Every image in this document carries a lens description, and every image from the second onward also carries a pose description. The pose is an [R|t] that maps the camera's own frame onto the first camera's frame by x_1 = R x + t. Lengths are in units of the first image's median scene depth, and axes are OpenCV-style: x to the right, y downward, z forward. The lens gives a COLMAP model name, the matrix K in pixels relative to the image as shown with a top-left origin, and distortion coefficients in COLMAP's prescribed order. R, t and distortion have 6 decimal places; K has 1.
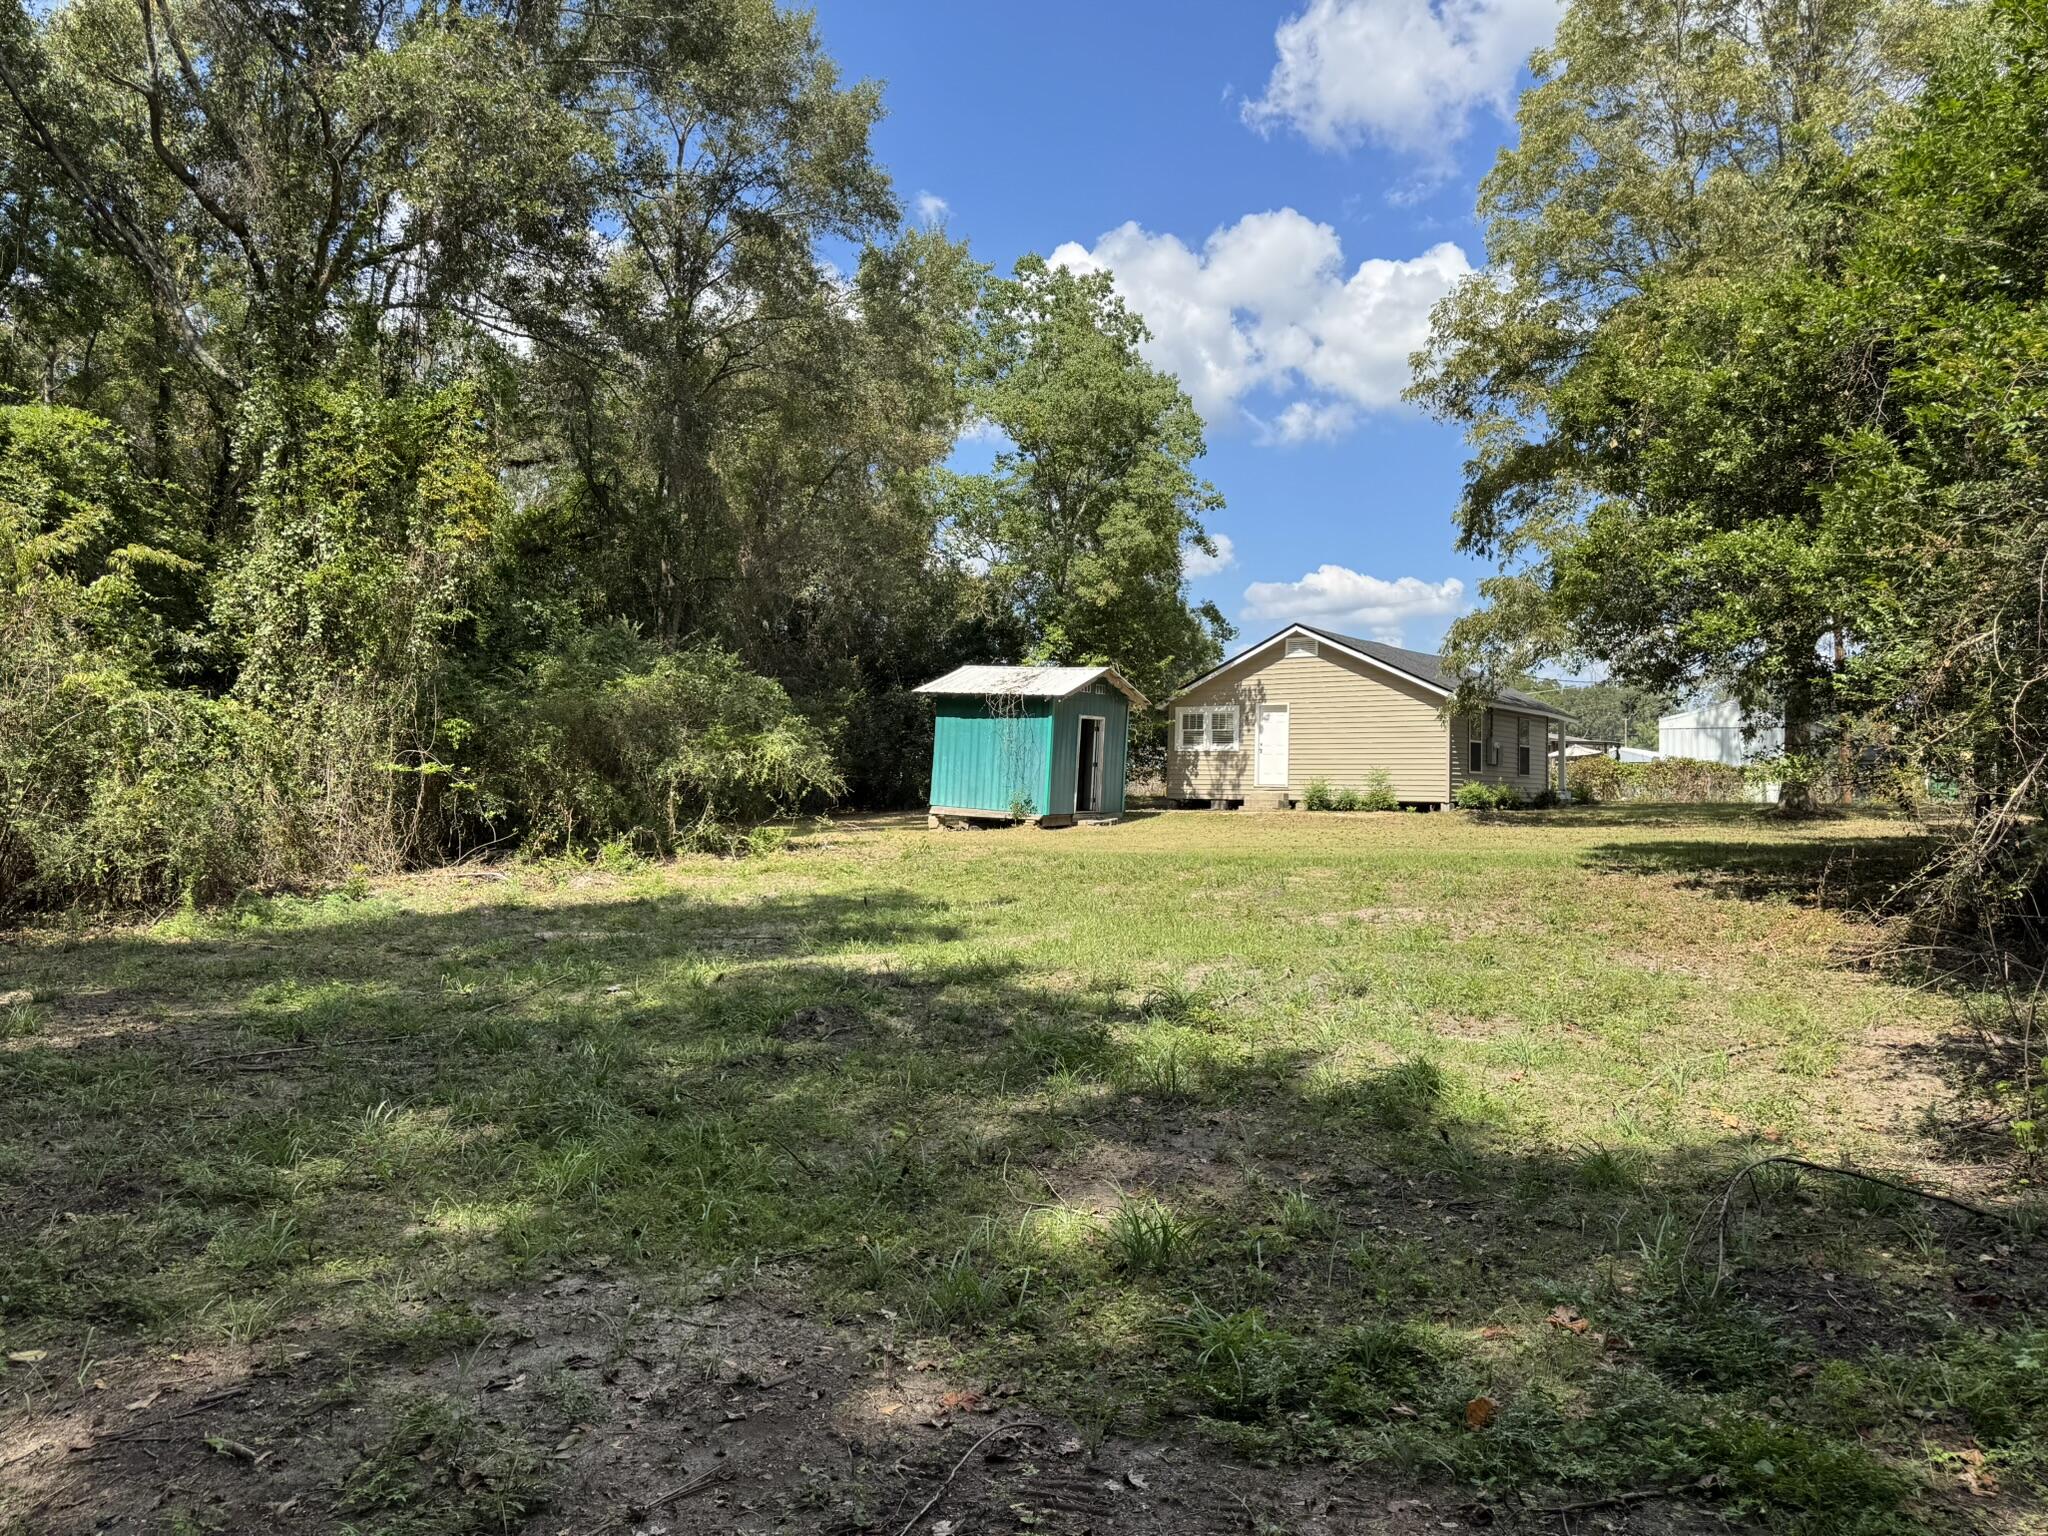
lens RADIAL K [[1470.7, 0, 1024.0], [0, 1470.7, 768.0], [0, 0, 1]] dist [-0.000134, -0.000656]
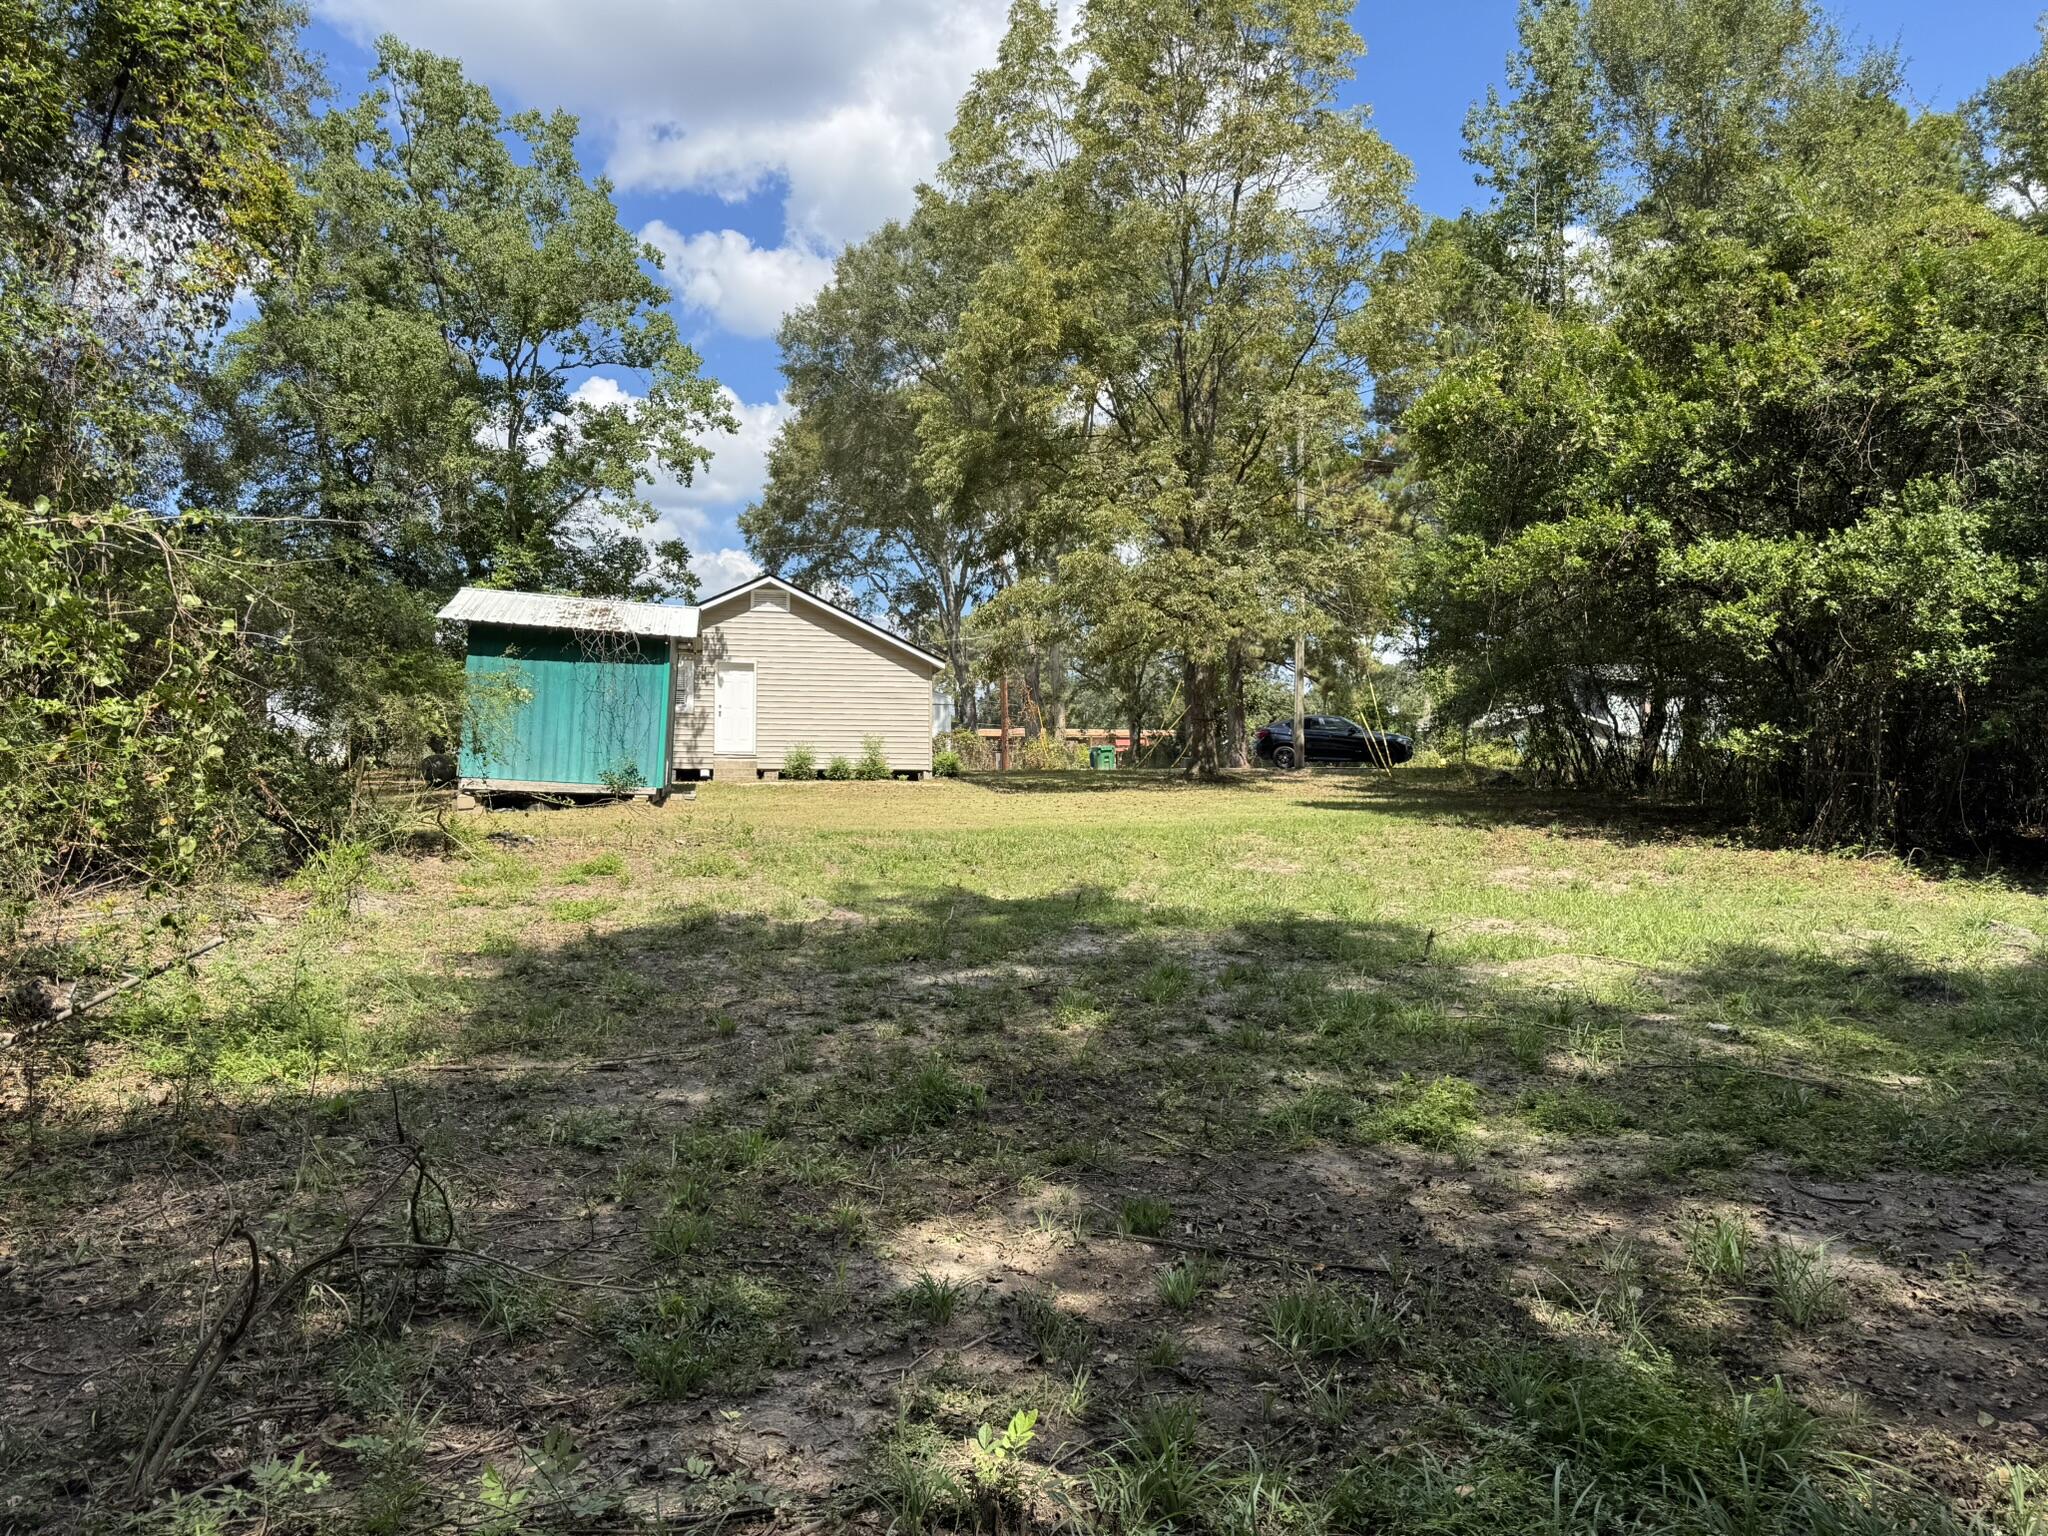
lens RADIAL K [[1470.7, 0, 1024.0], [0, 1470.7, 768.0], [0, 0, 1]] dist [-0.000134, -0.000656]
pose [[0.677520, -0.001733, 0.735503, -0.366088], [-0.012486, 0.999826, 0.013857, 0.006611], [-0.735399, -0.018572, 0.677380, 0.267369]]
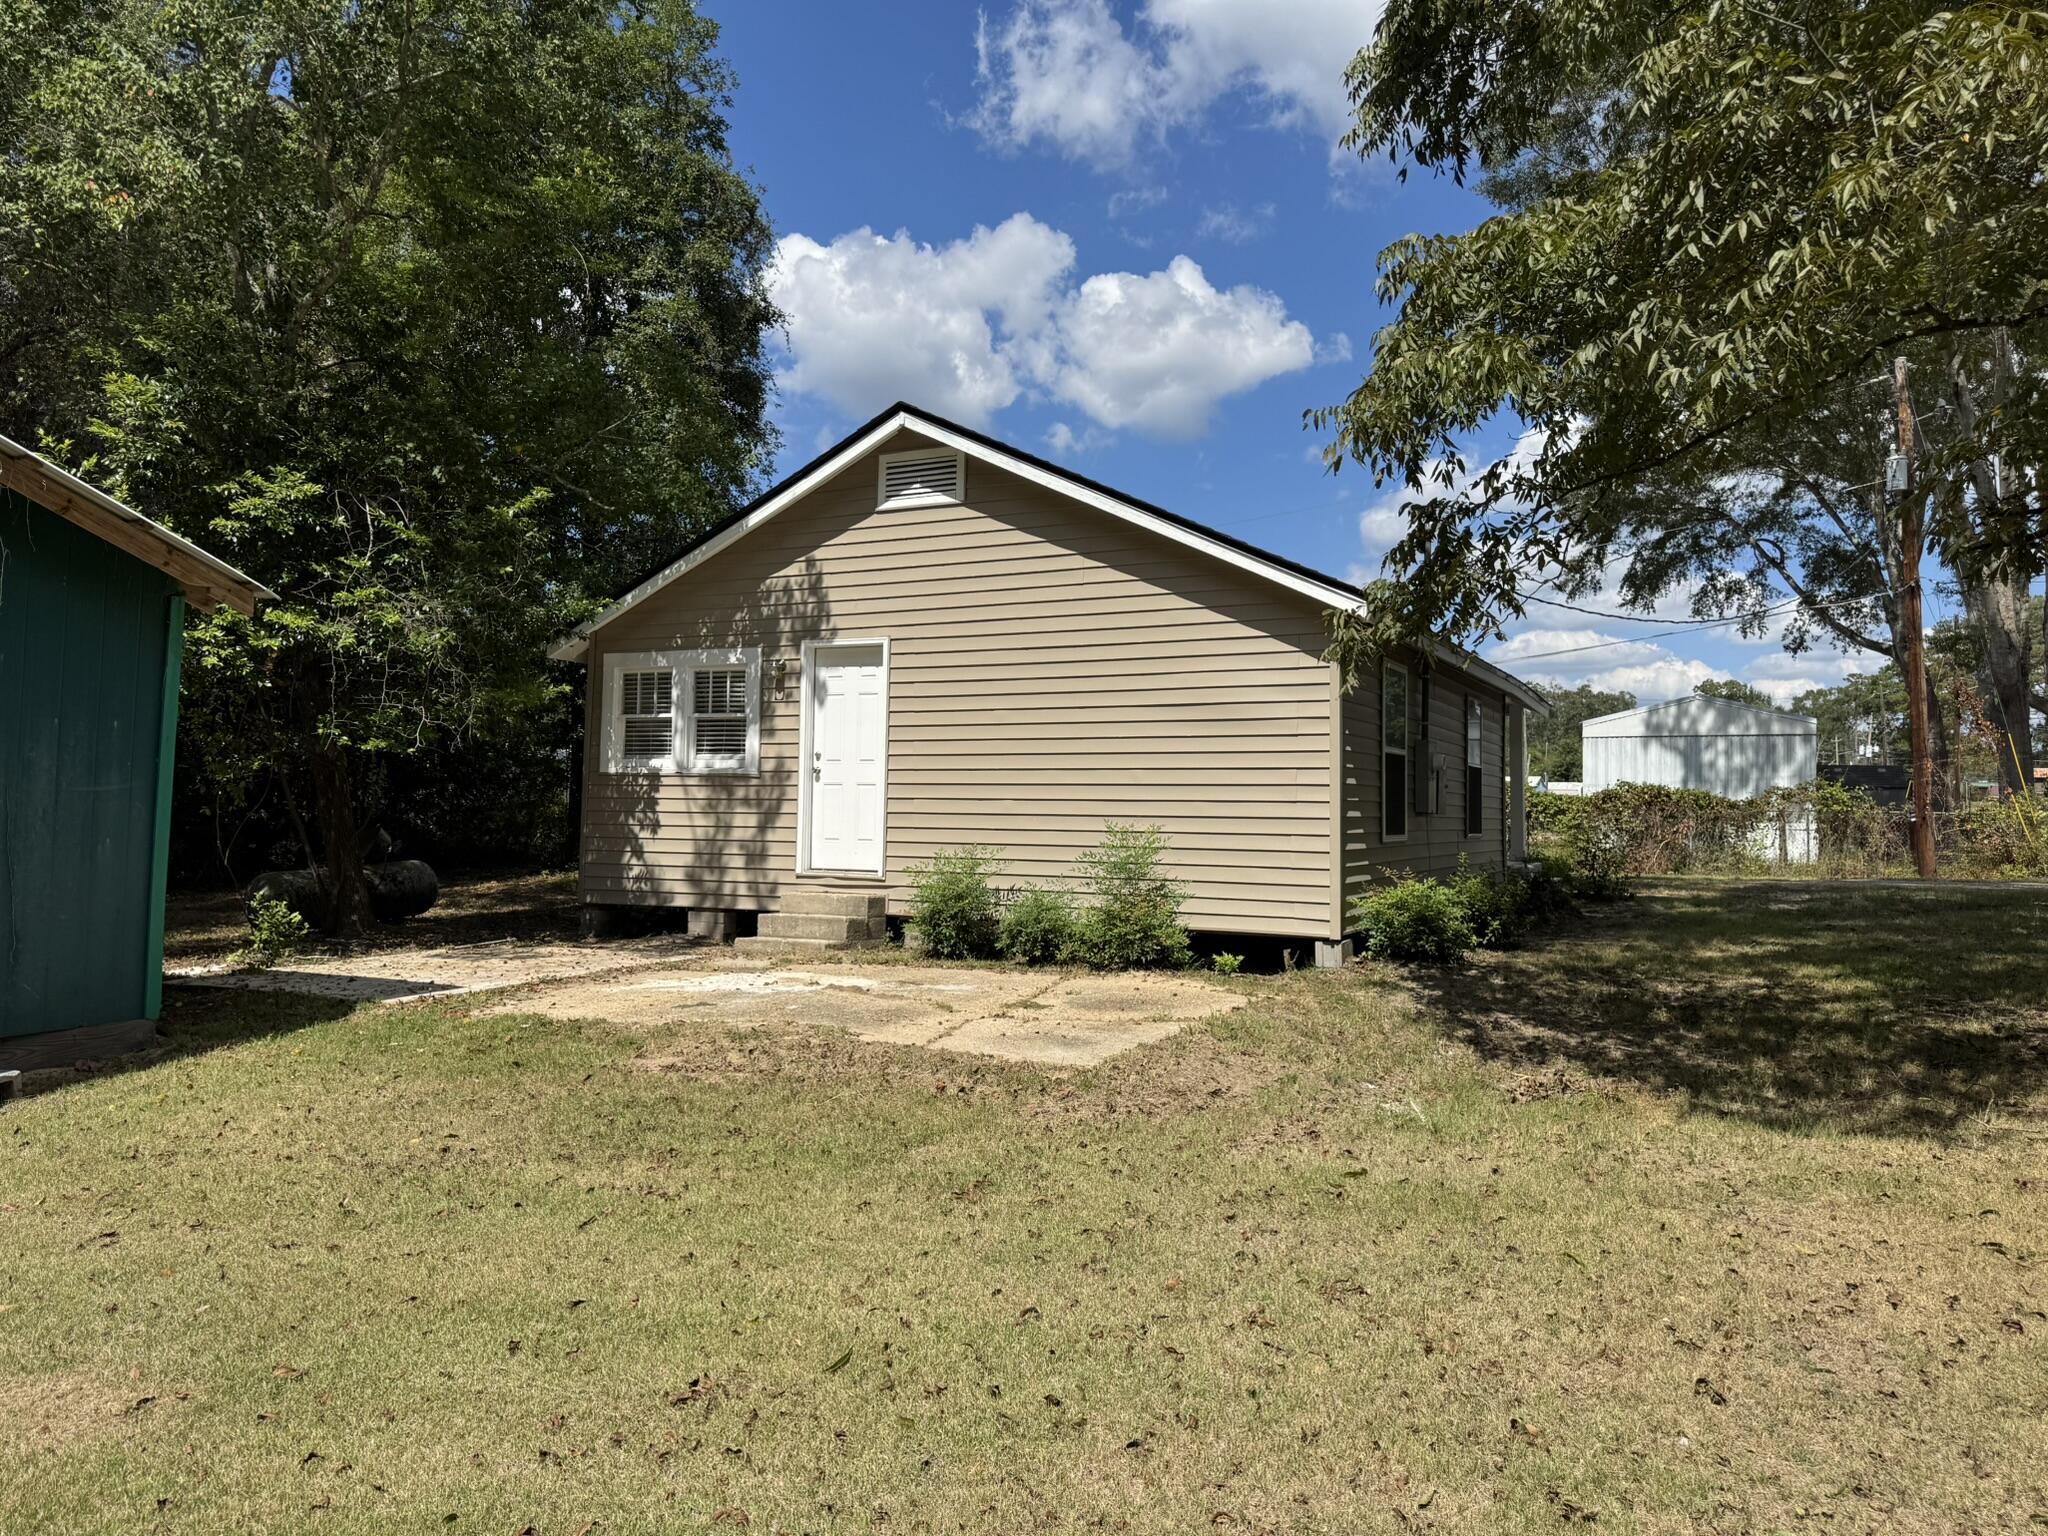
lens RADIAL K [[1470.7, 0, 1024.0], [0, 1470.7, 768.0], [0, 0, 1]] dist [-0.000134, -0.000656]
pose [[0.984000, 0.010576, 0.177854, 0.150041], [-0.009979, 0.999941, -0.004250, -0.011767], [-0.177888, 0.002407, 0.984048, 0.644994]]
